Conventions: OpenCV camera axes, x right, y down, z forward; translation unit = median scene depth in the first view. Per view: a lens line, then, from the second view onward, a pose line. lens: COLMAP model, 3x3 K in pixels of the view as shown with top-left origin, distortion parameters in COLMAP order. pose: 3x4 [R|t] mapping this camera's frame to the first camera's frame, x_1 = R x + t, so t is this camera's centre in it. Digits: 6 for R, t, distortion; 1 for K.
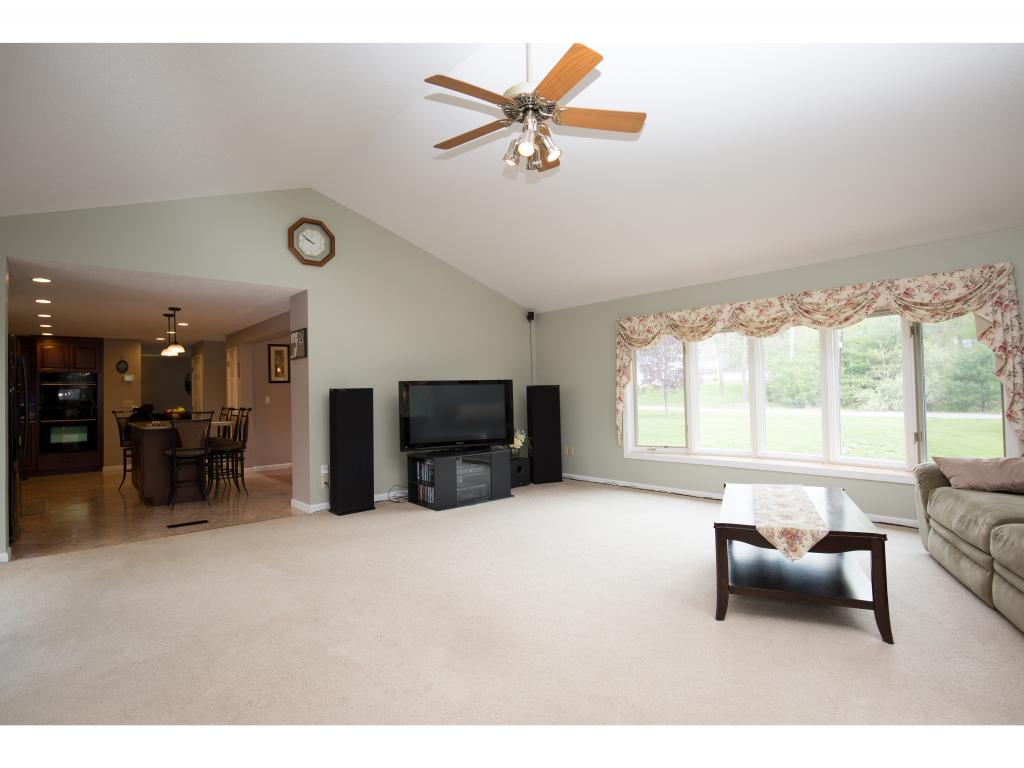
lens RADIAL K [[525.1, 0, 512.0], [0, 525.1, 384.0], [0, 0, 1]] dist [0.000008, 0.000056]
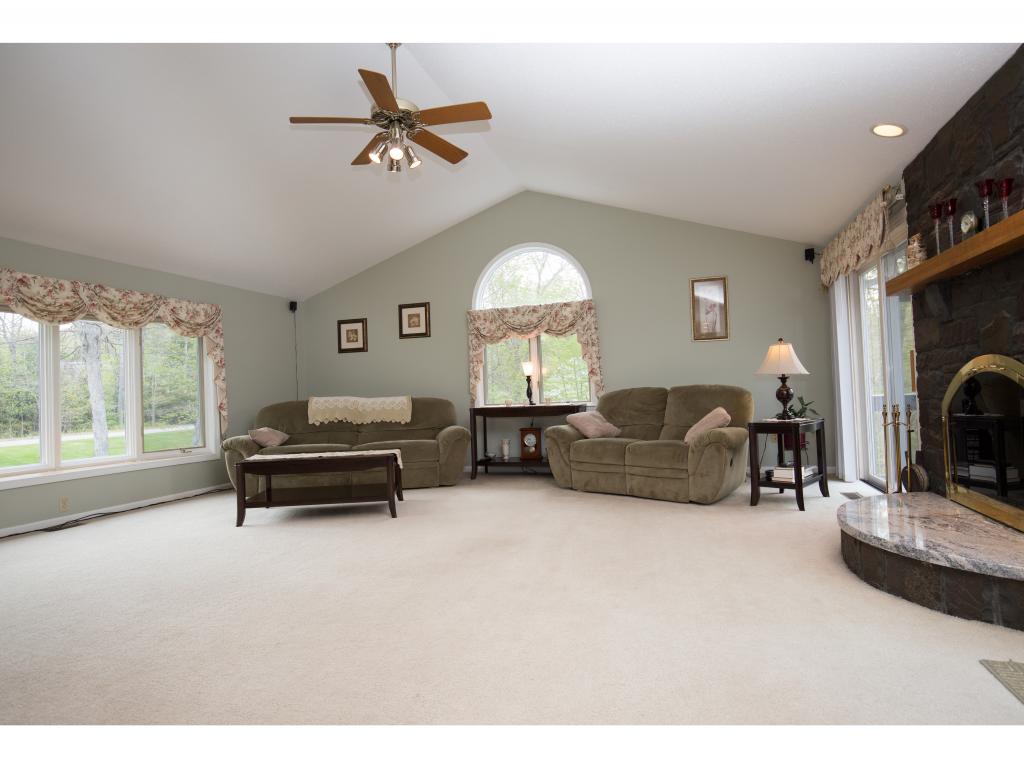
lens RADIAL K [[571.4, 0, 512.0], [0, 571.4, 384.0], [0, 0, 1]] dist [-0.017365, -0.000470]
pose [[-0.542265, 0.041282, 0.839193, -0.755995], [0.022270, 0.999148, -0.034760, 0.060473], [-0.839912, -0.000160, -0.542722, 1.011543]]
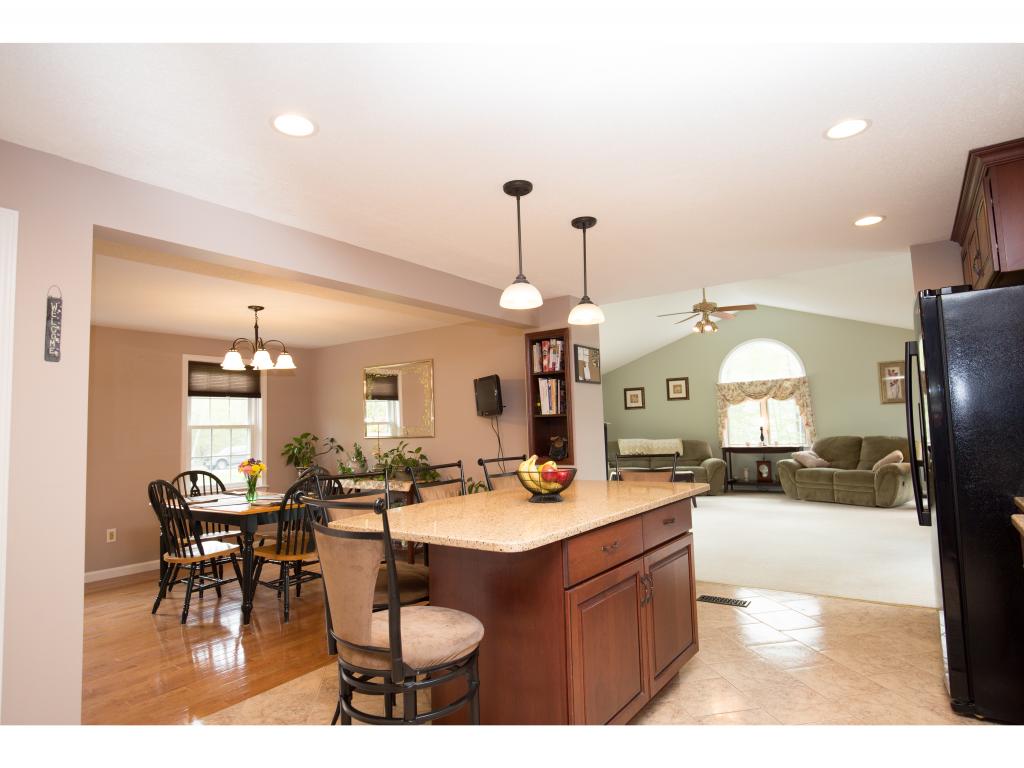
lens RADIAL K [[571.4, 0, 512.0], [0, 571.4, 384.0], [0, 0, 1]] dist [-0.017365, -0.000470]
pose [[-0.255981, 0.093379, 0.962161, -1.186236], [0.011326, 0.995545, -0.093605, 0.036724], [-0.966616, -0.013064, -0.255898, 1.429402]]
